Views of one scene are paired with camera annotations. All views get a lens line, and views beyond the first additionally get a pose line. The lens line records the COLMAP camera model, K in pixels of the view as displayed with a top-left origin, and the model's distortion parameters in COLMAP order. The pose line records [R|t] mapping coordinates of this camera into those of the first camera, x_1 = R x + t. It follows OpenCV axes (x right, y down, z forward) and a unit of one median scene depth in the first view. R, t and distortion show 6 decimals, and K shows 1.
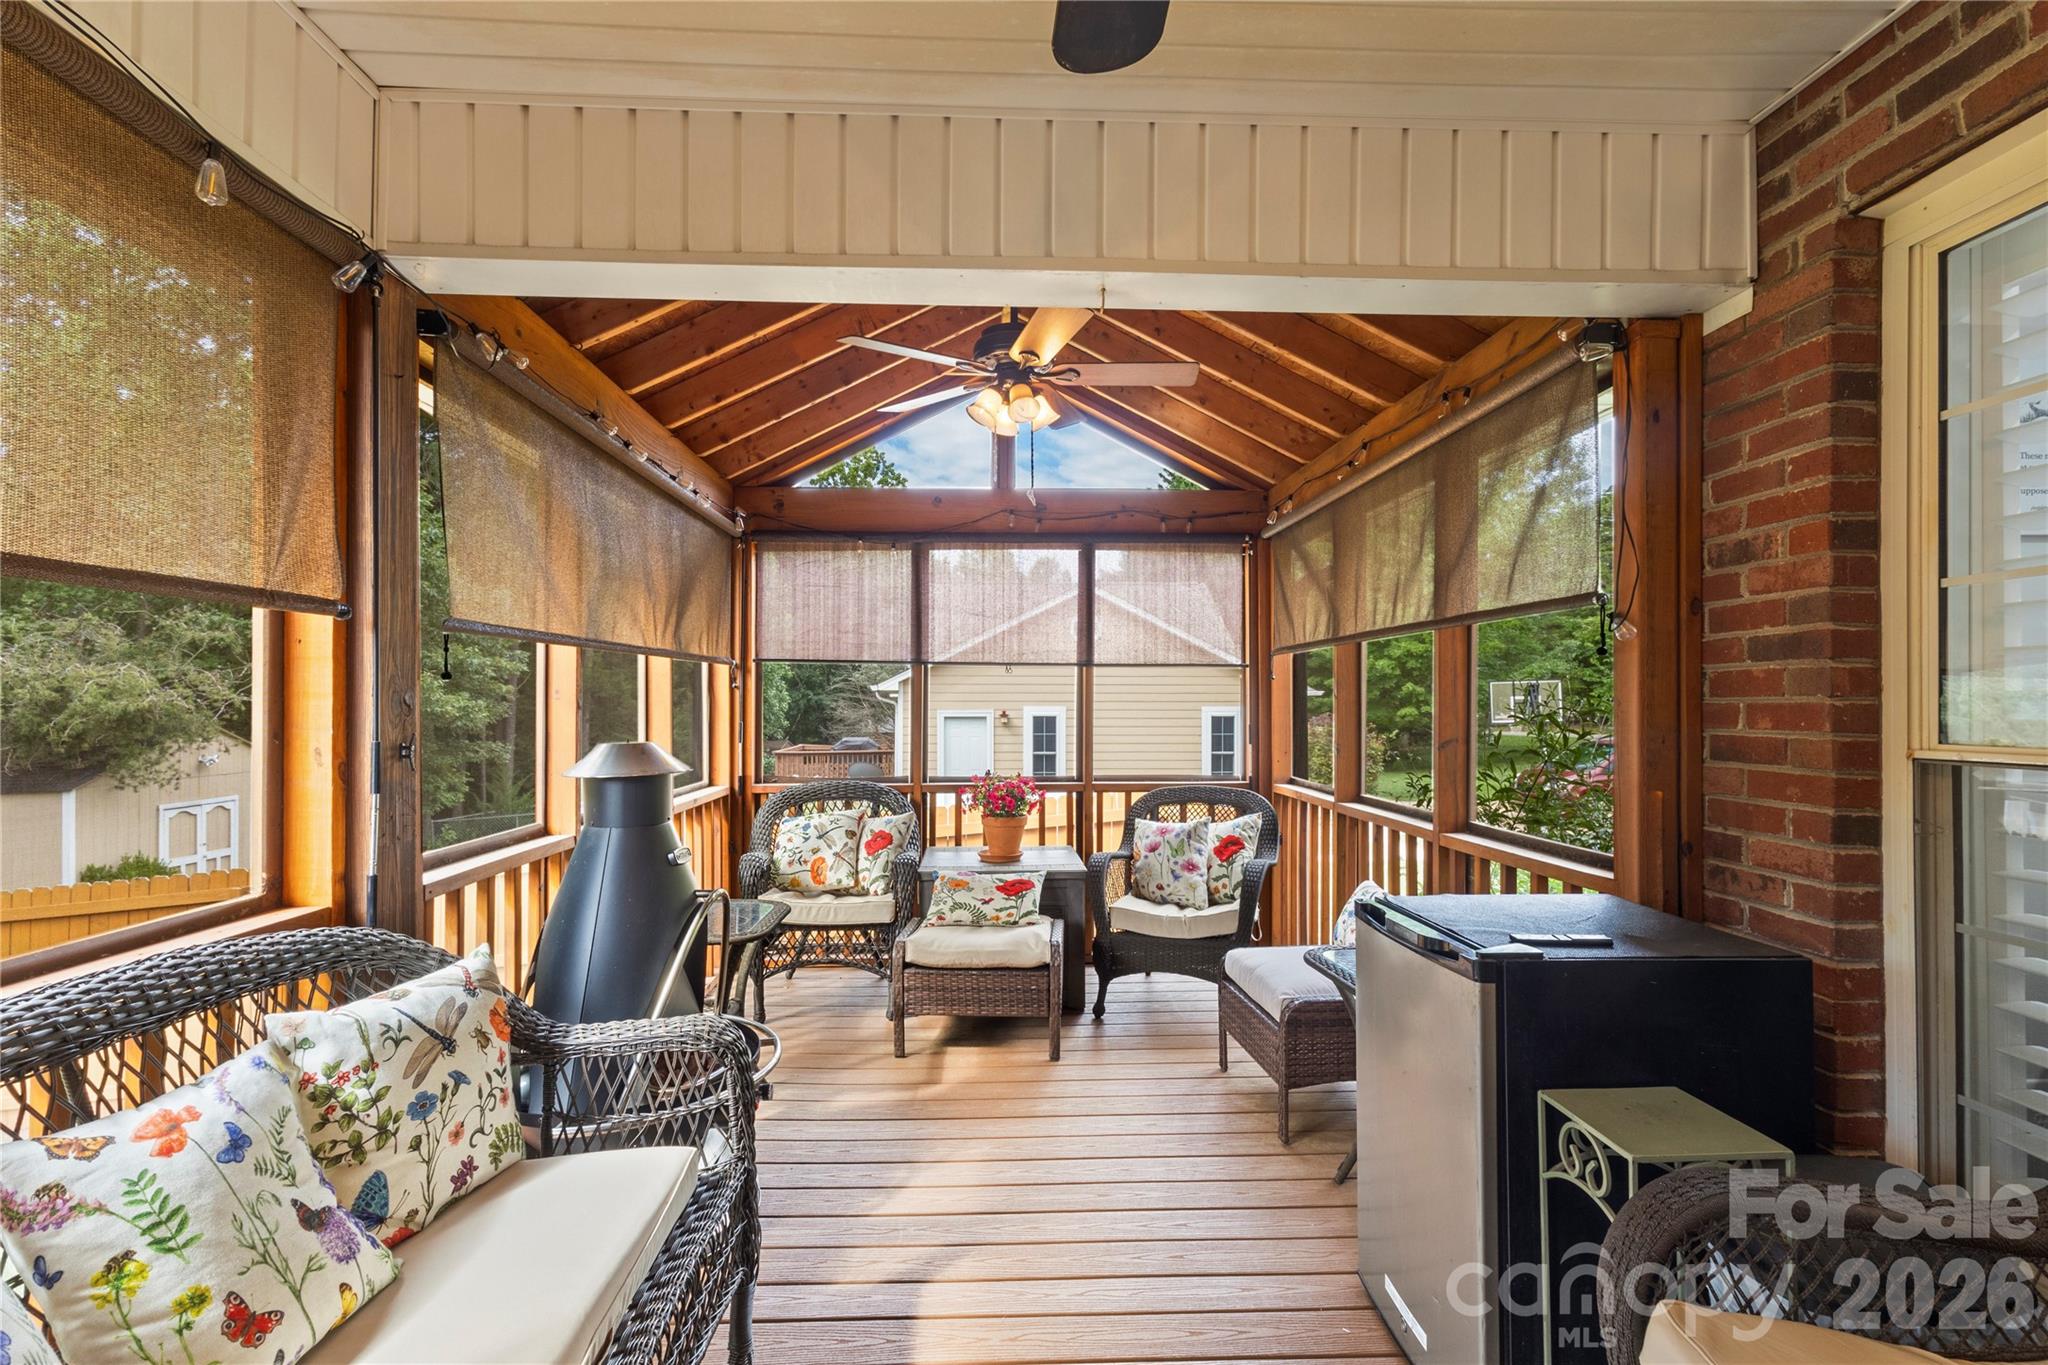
lens RADIAL K [[956.1, 0, 1026.9], [0, 956.1, 691.8], [0, 0, 1]] dist [0.007442, 0.001005]
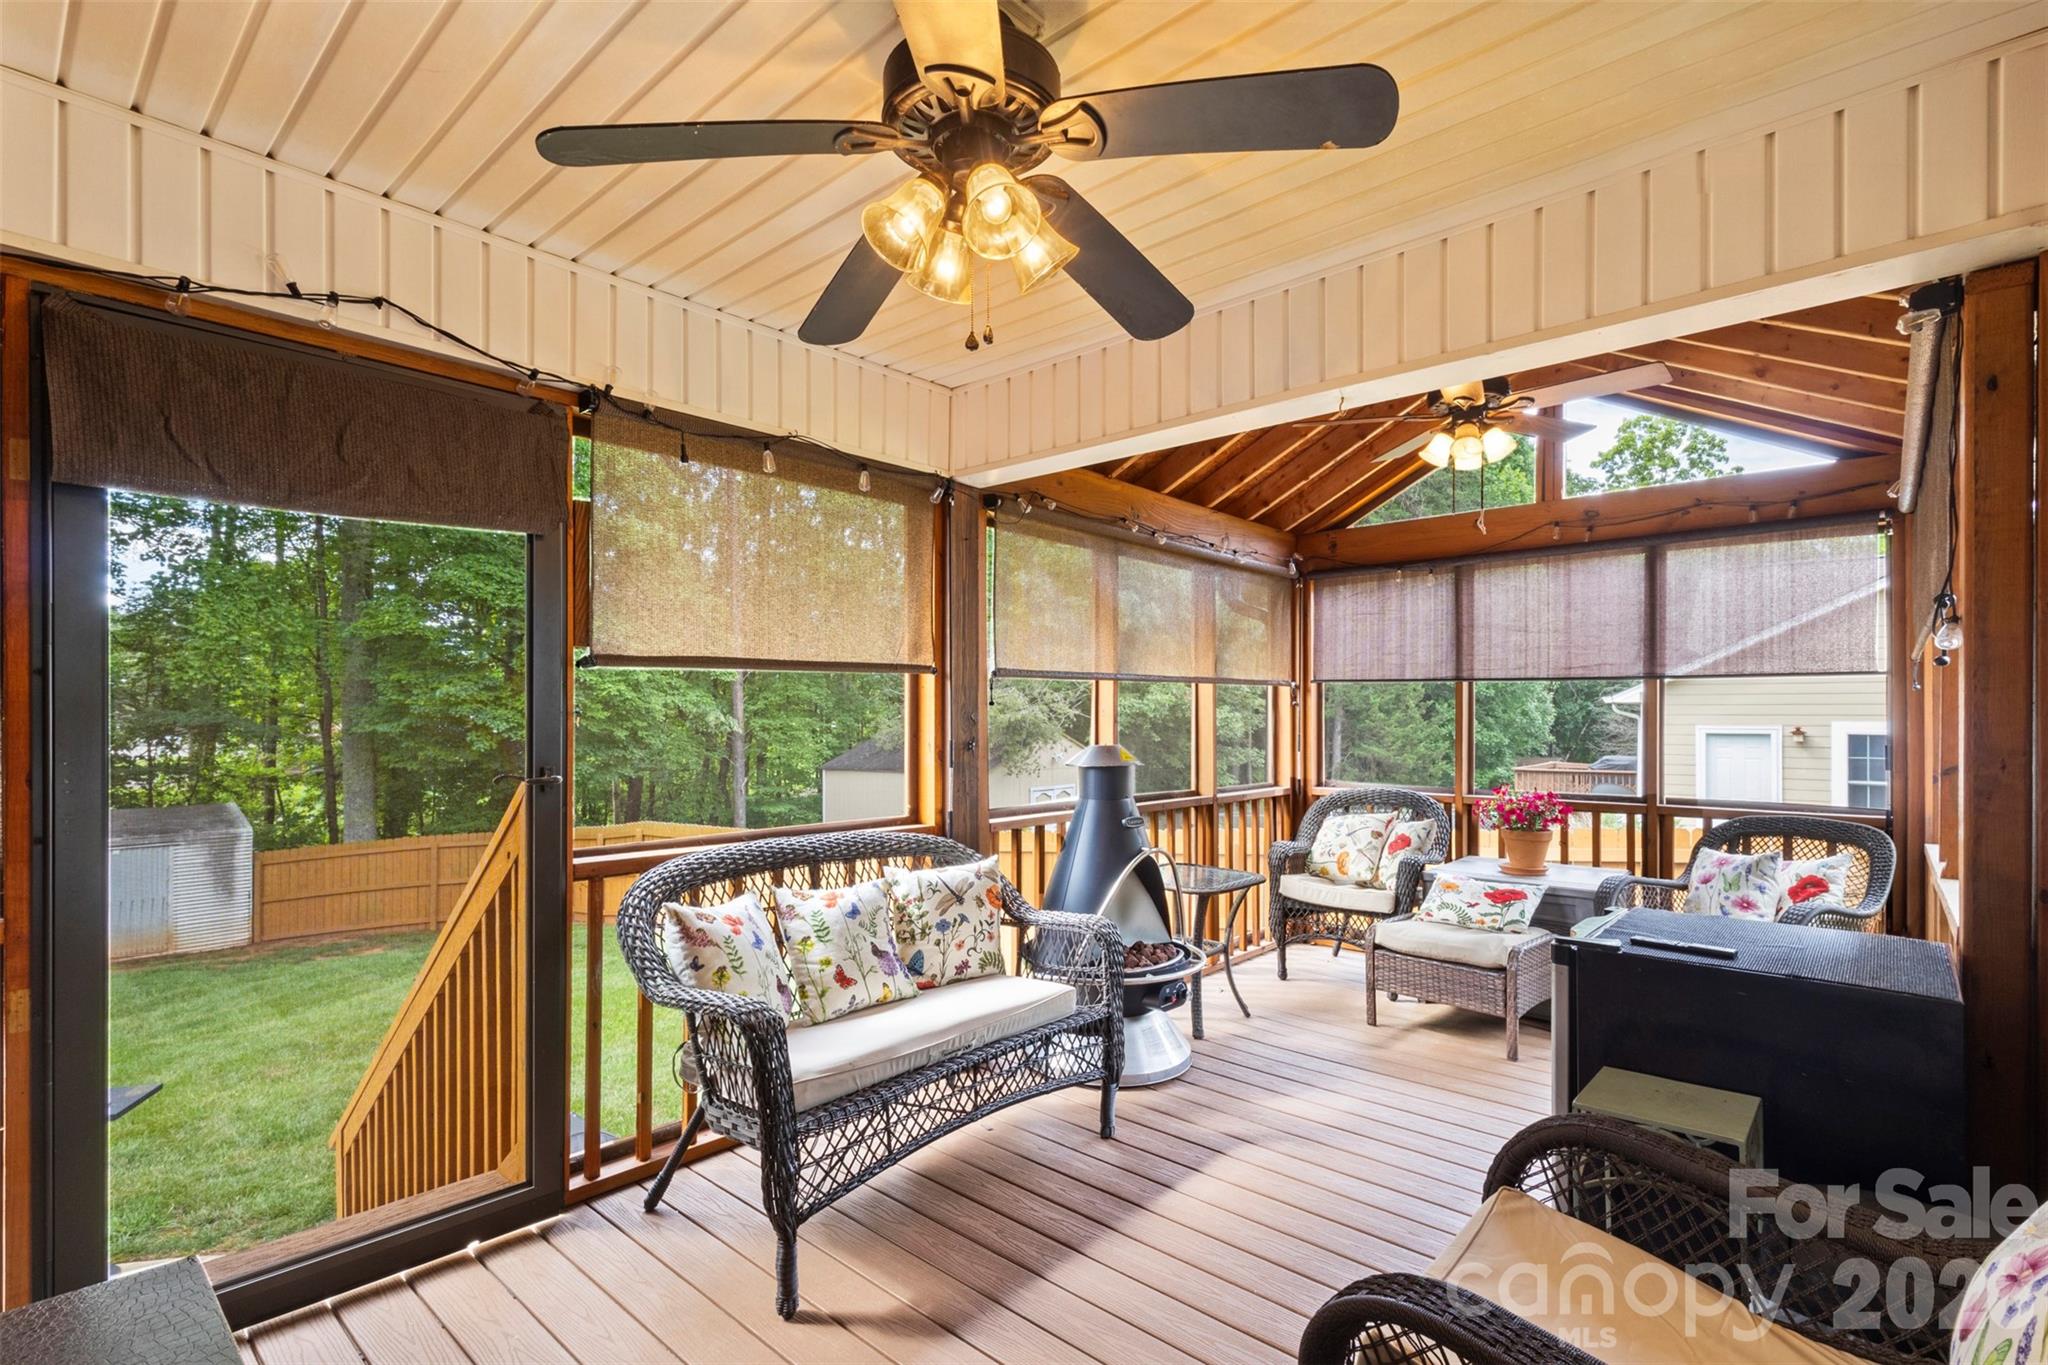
lens RADIAL K [[956.1, 0, 1014.3], [0, 956.1, 700.2], [0, 0, 1]] dist [0.007442, 0.001005]
pose [[0.714975, -0.011126, -0.699061, 0.335469], [0.008095, 0.999938, -0.007636, -0.004688], [0.699103, -0.000199, 0.715021, -0.115671]]
